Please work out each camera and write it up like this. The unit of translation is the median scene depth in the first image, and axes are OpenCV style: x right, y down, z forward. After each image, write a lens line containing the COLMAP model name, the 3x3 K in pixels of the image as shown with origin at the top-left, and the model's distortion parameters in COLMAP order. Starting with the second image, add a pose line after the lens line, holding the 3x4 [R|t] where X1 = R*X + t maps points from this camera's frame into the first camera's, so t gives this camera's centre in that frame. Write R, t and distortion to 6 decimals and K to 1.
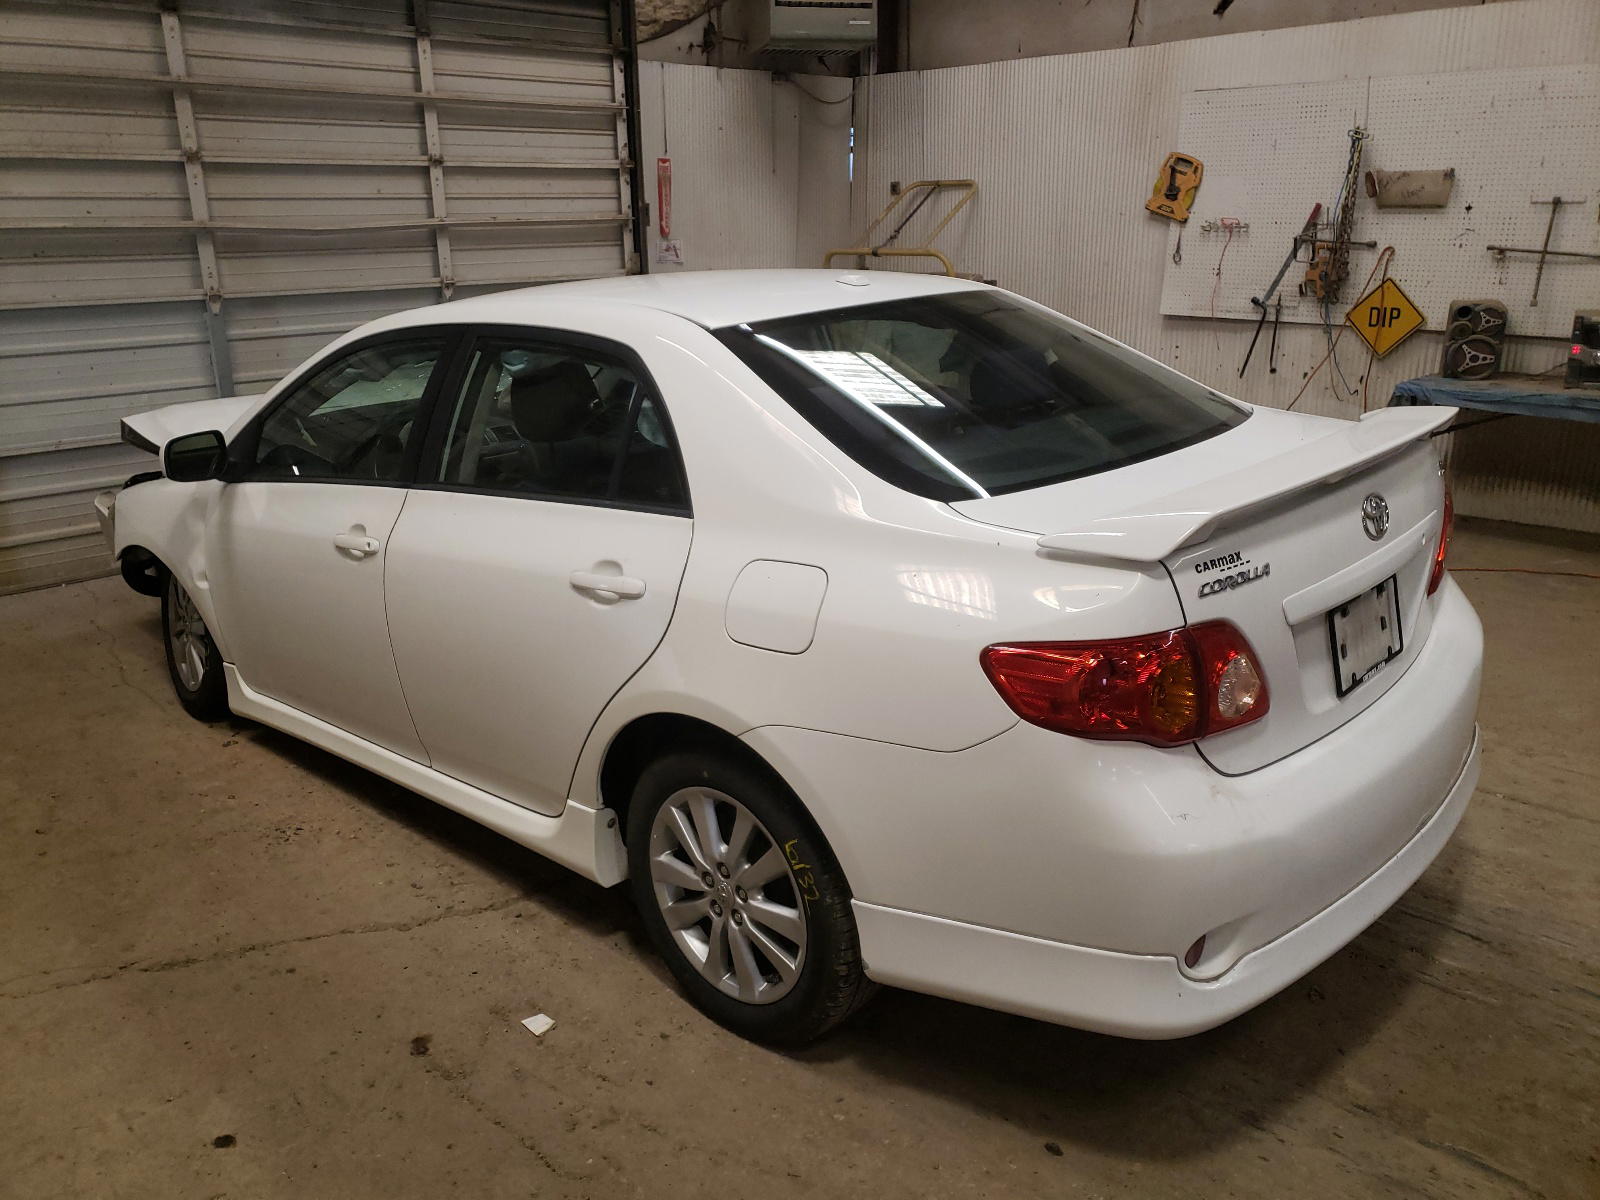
lens RADIAL K [[1256.8, 0, 772.7], [0, 1256.8, 595.9], [0, 0, 1]] dist [0.041212, 0.000629]
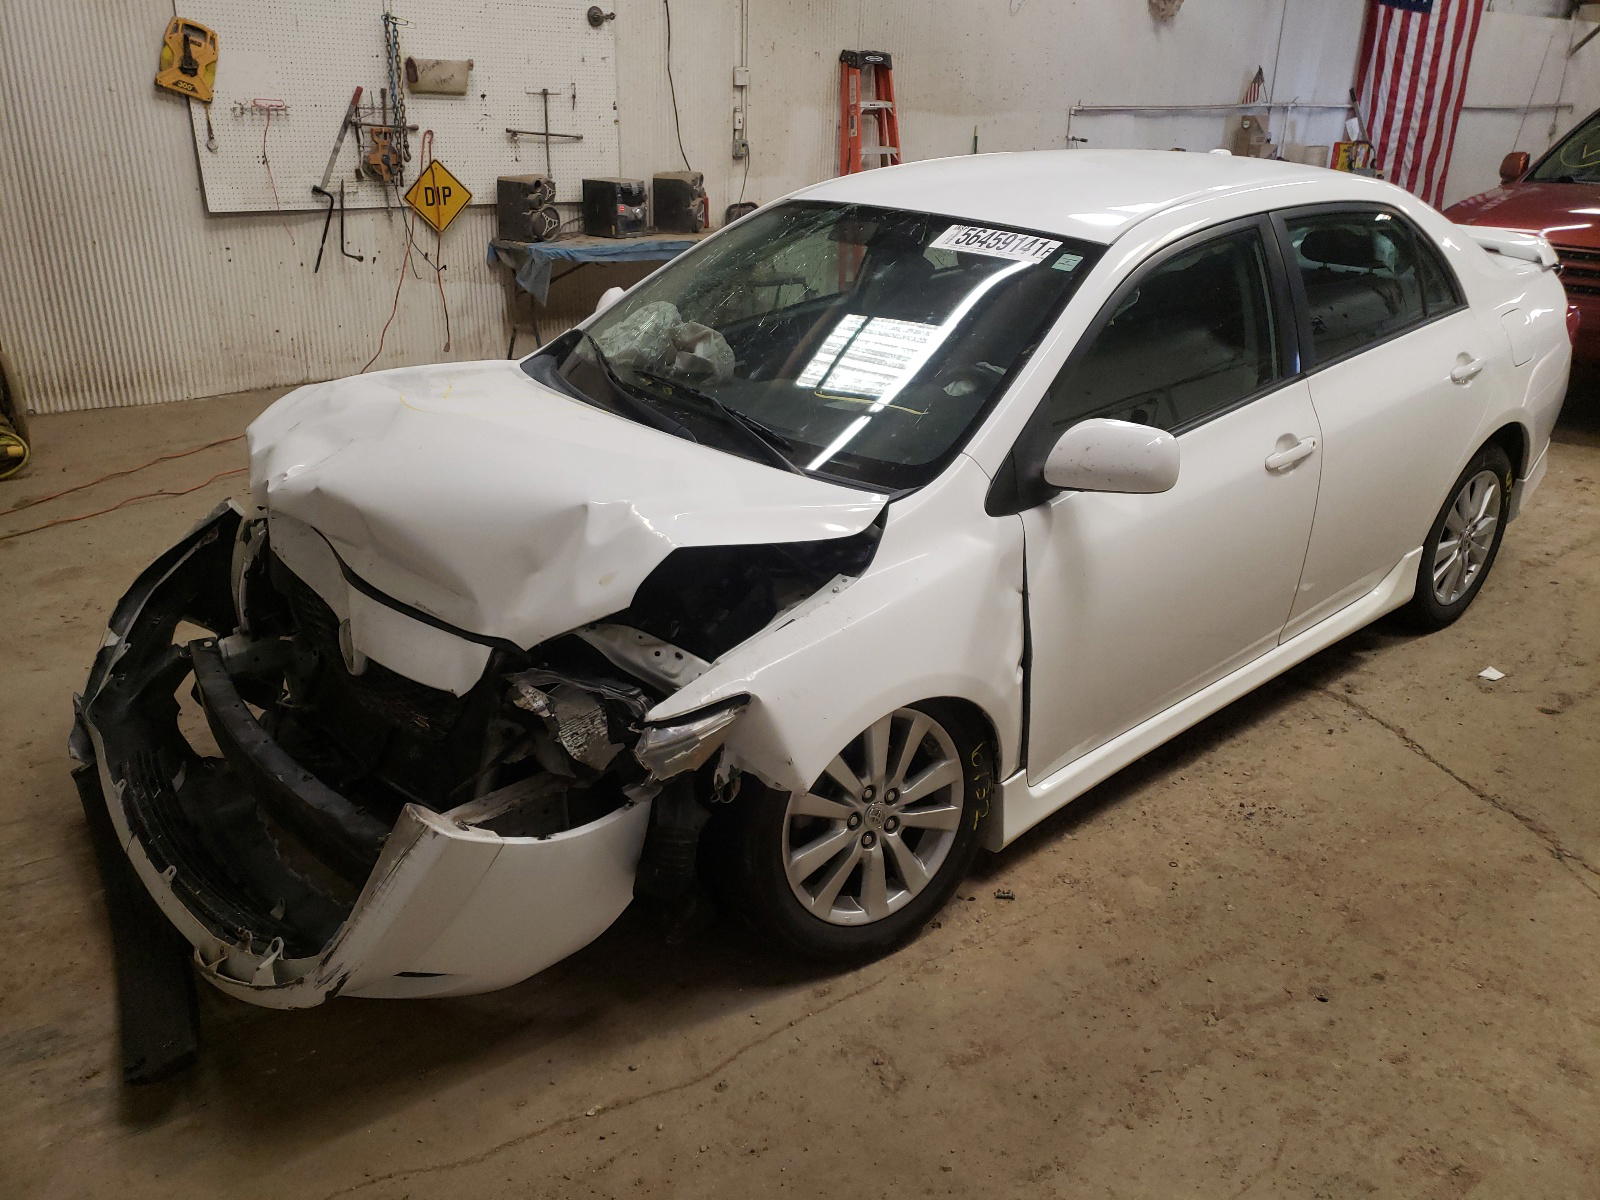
lens RADIAL K [[1256.8, 0, 772.7], [0, 1256.8, 595.9], [0, 0, 1]] dist [0.041212, 0.000629]
pose [[0.095764, -0.360757, 0.927731, -0.622399], [0.279647, 0.904228, 0.322751, -0.175417], [-0.955315, 0.228529, 0.187478, 0.584692]]
